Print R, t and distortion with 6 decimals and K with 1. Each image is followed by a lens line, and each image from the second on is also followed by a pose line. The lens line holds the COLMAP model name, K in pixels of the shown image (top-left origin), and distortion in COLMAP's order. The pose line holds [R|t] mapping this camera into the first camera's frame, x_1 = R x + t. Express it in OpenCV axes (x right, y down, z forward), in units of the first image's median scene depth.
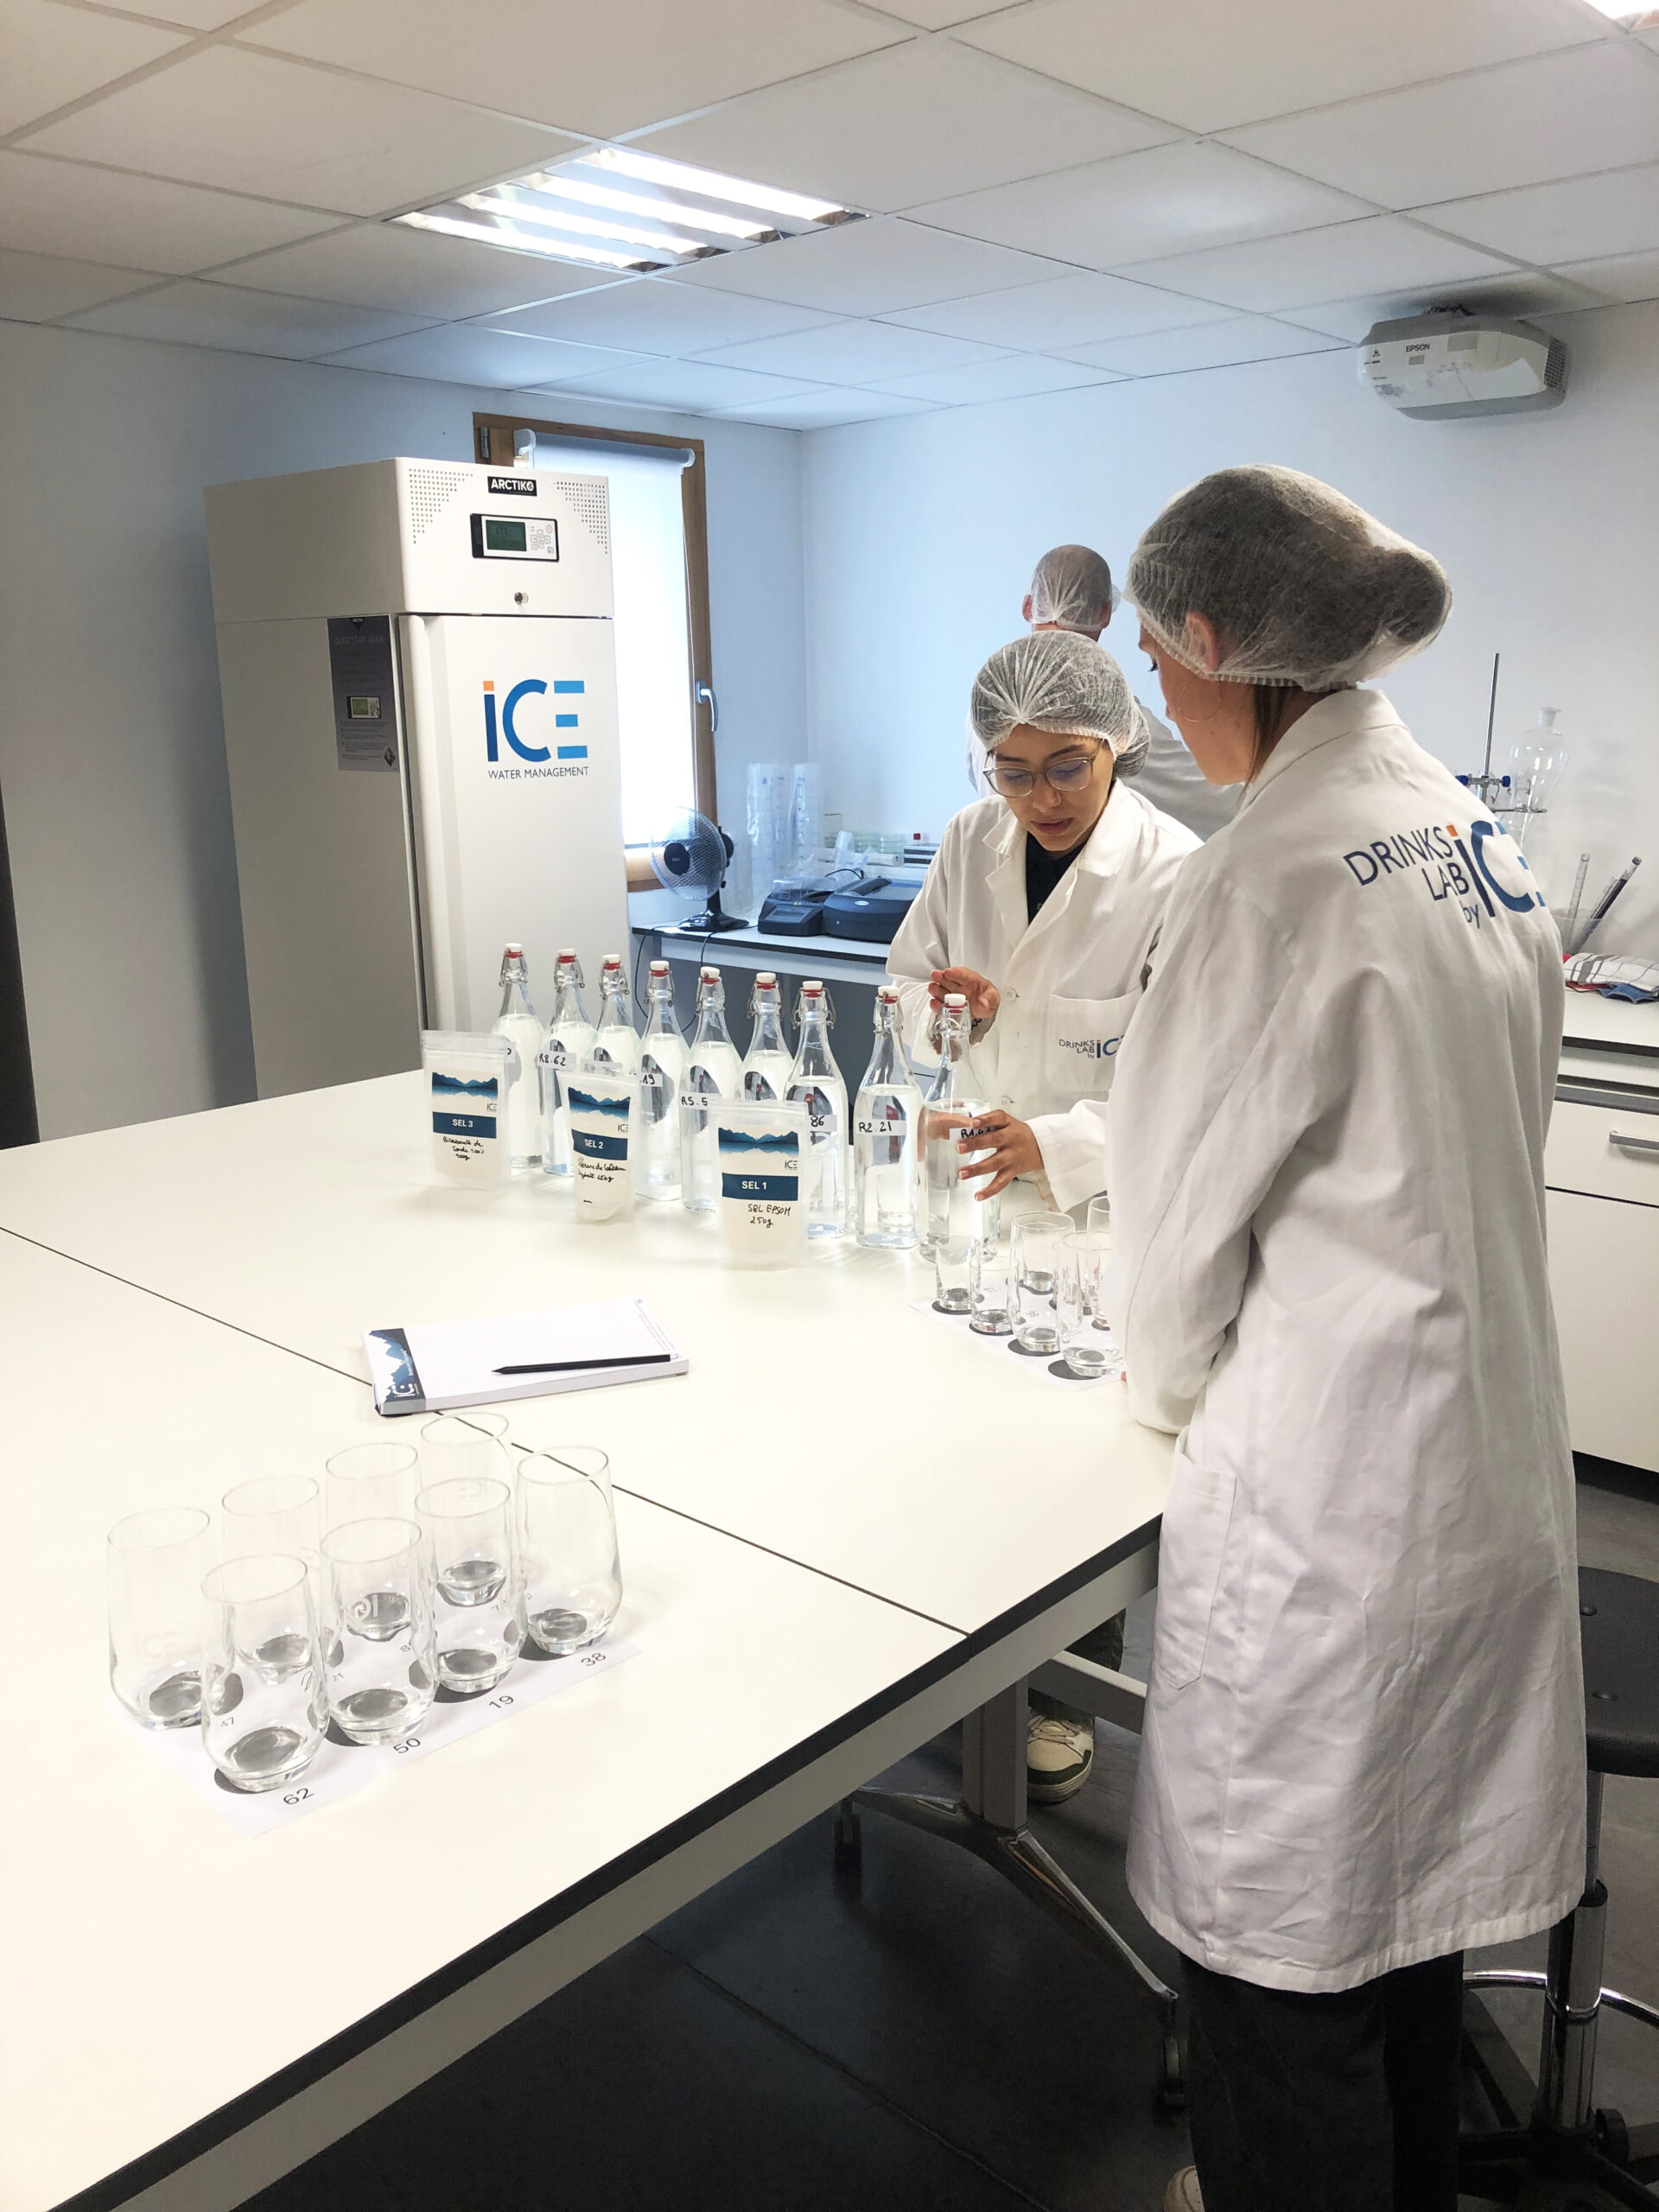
lens RADIAL K [[1813.6, 0, 873.3], [0, 1813.6, 1070.5], [0, 0, 1]] dist [0.035182, -0.034121]
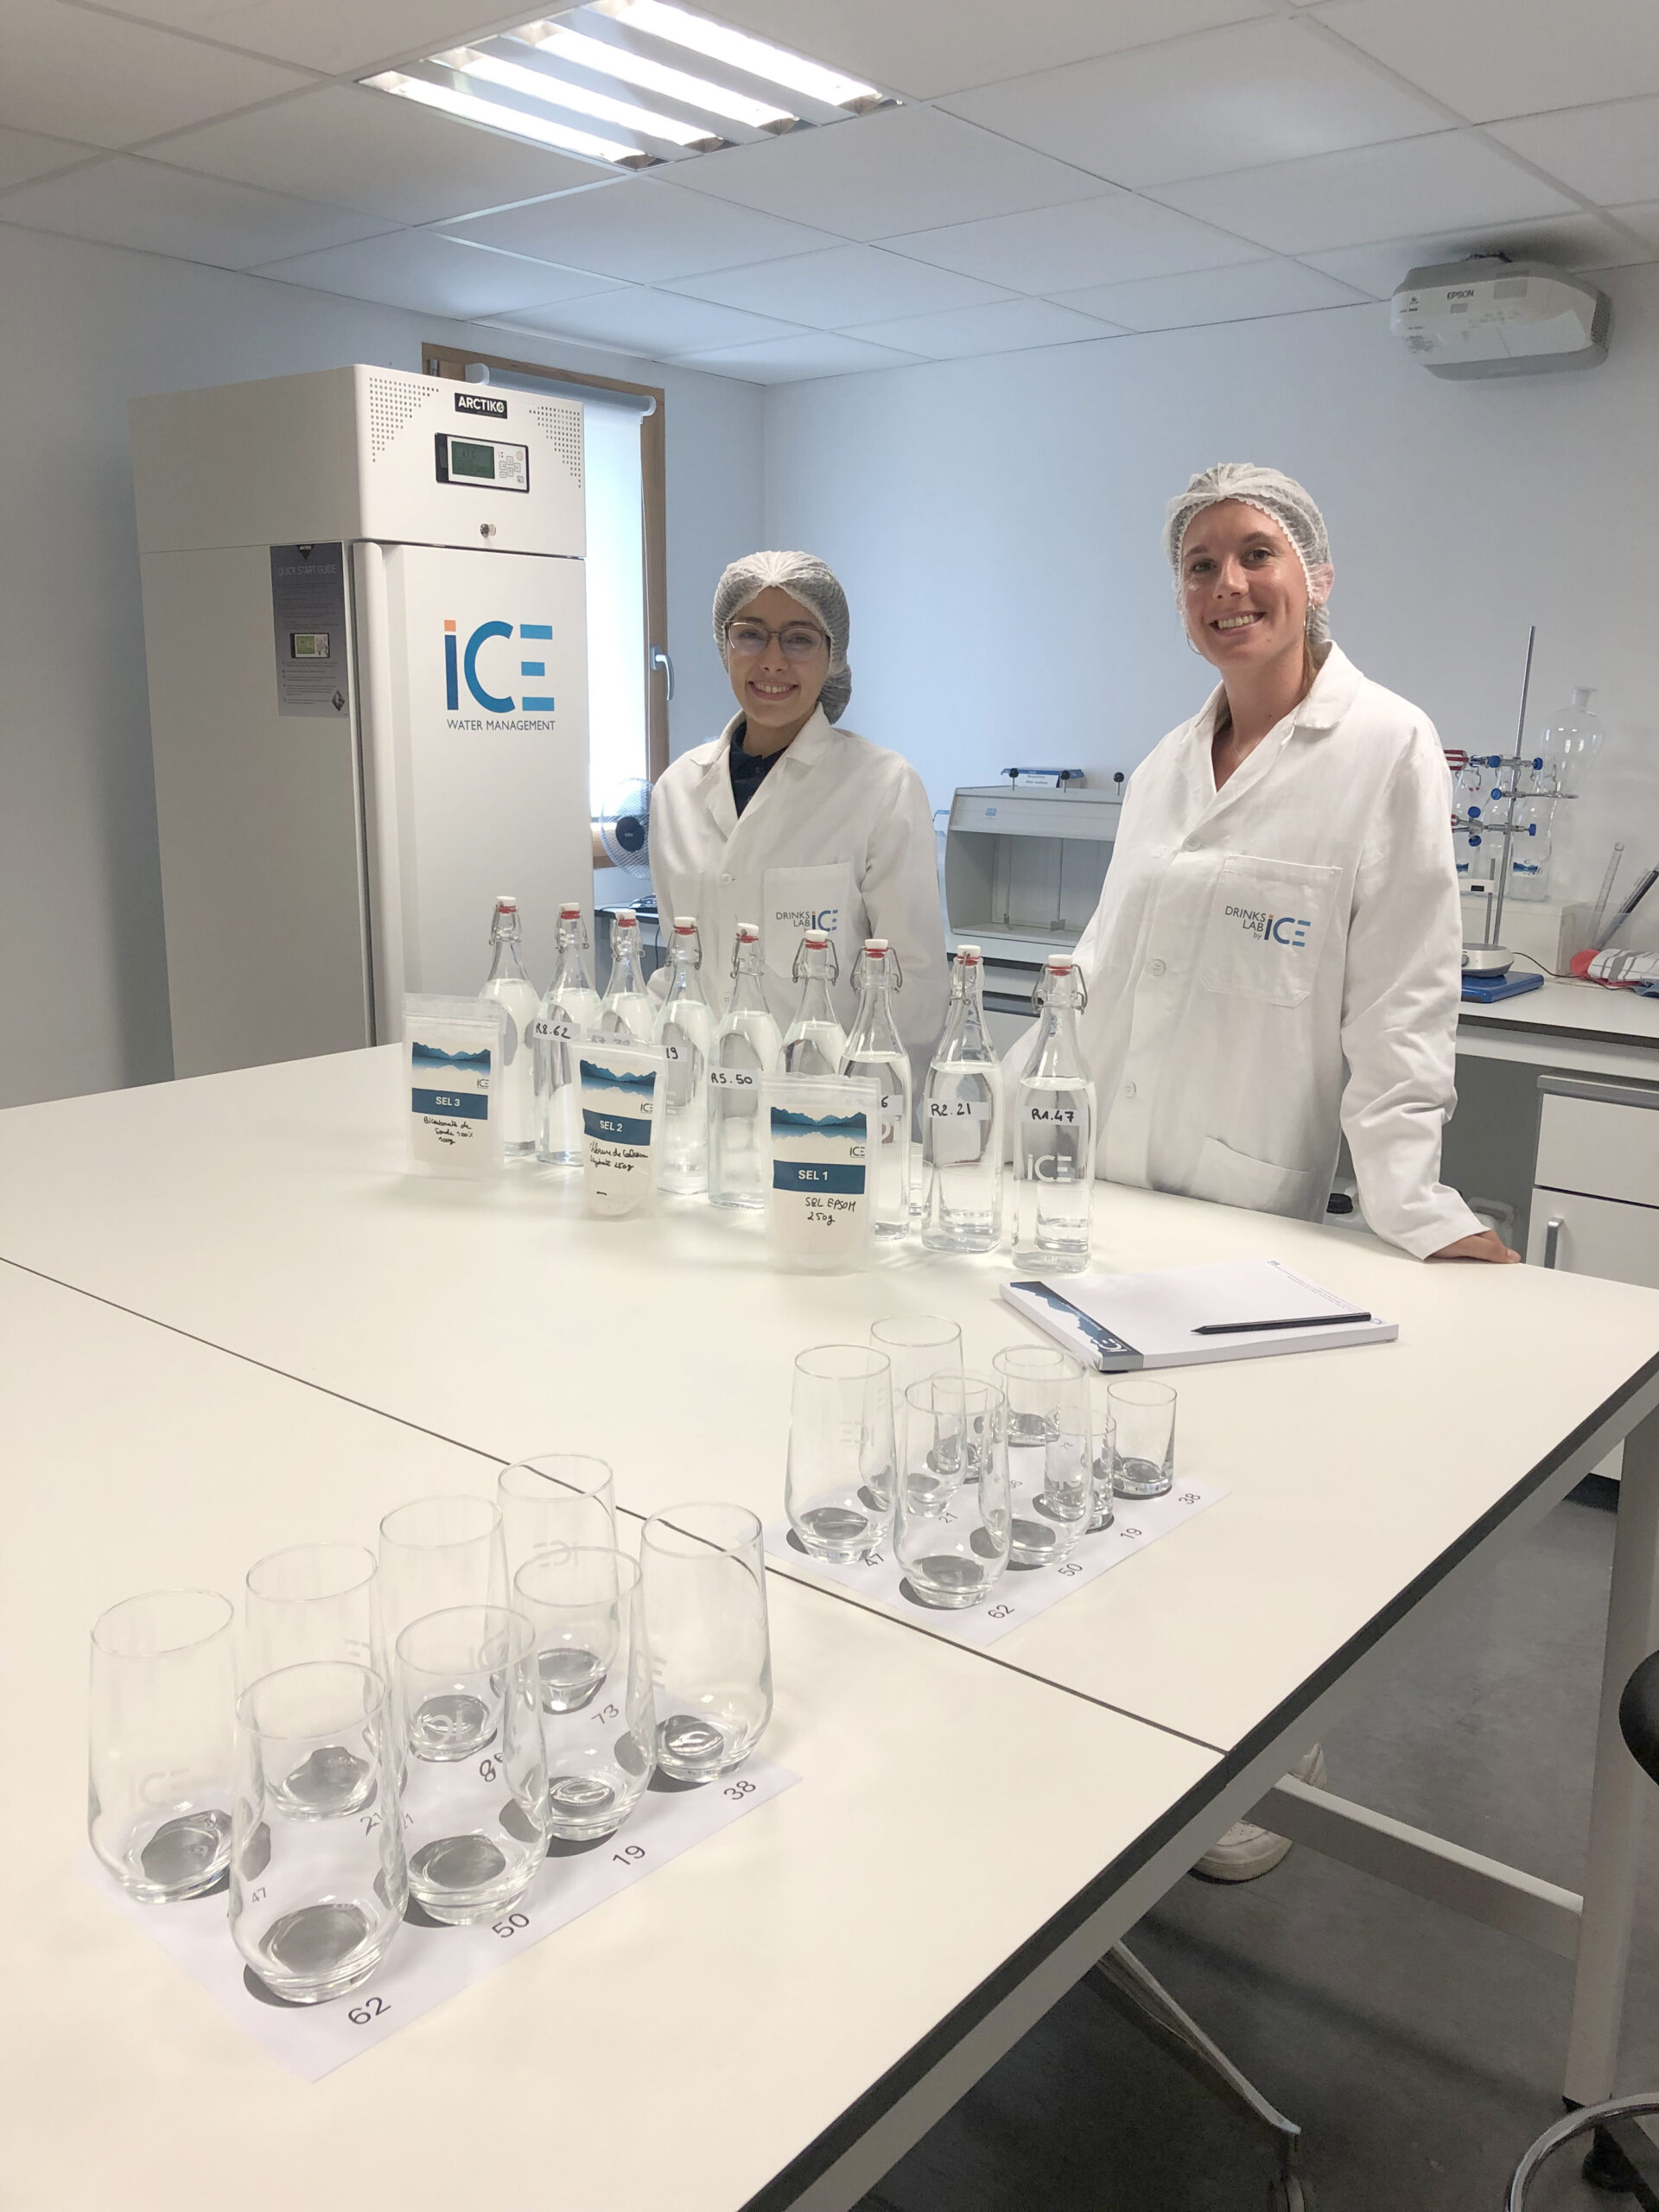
lens RADIAL K [[1813.6, 0, 854.1], [0, 1813.6, 1067.4], [0, 0, 1]] dist [0.035182, -0.034121]
pose [[0.998578, 0.016143, 0.050814, -0.057212], [-0.015756, 0.999844, -0.007998, 0.012290], [-0.050936, 0.007186, 0.998676, 0.095672]]
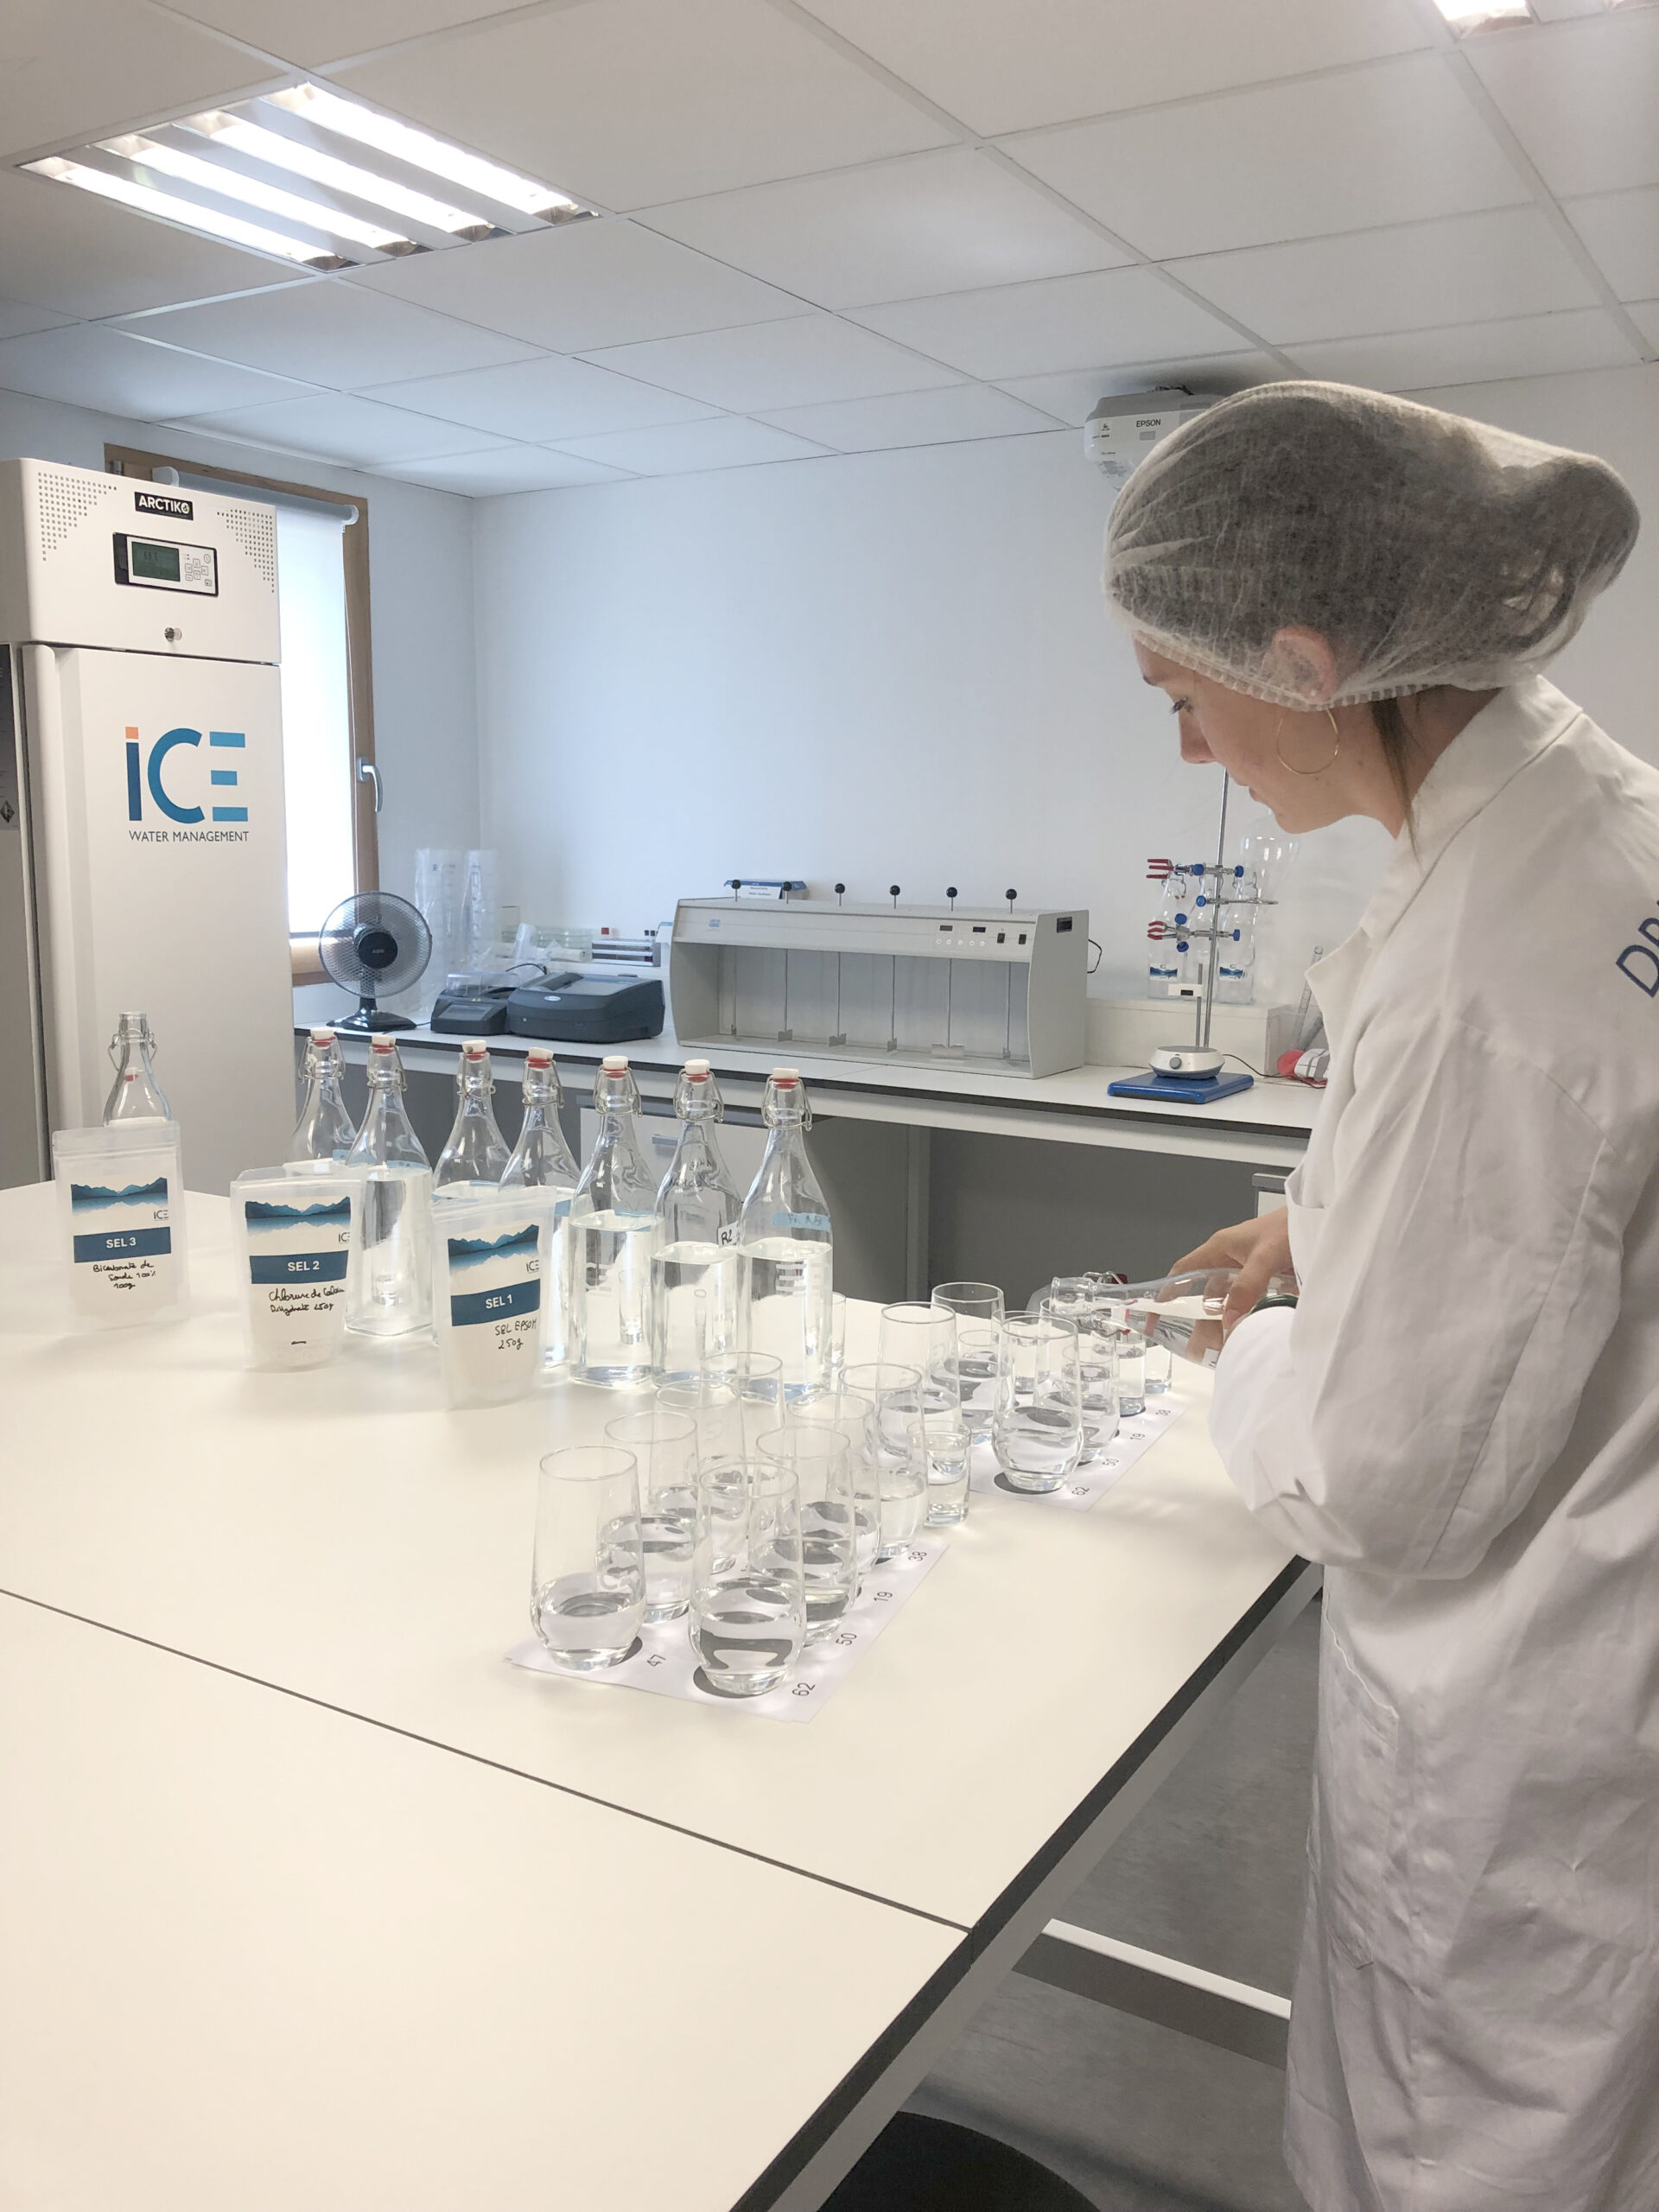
lens RADIAL K [[1813.6, 0, 837.9], [0, 1813.6, 1069.3], [0, 0, 1]] dist [0.035182, -0.034121]
pose [[0.982398, -0.002680, 0.186783, -0.049288], [0.015821, 0.997498, -0.068902, 0.010918], [-0.186131, 0.070644, 0.979982, 0.118544]]
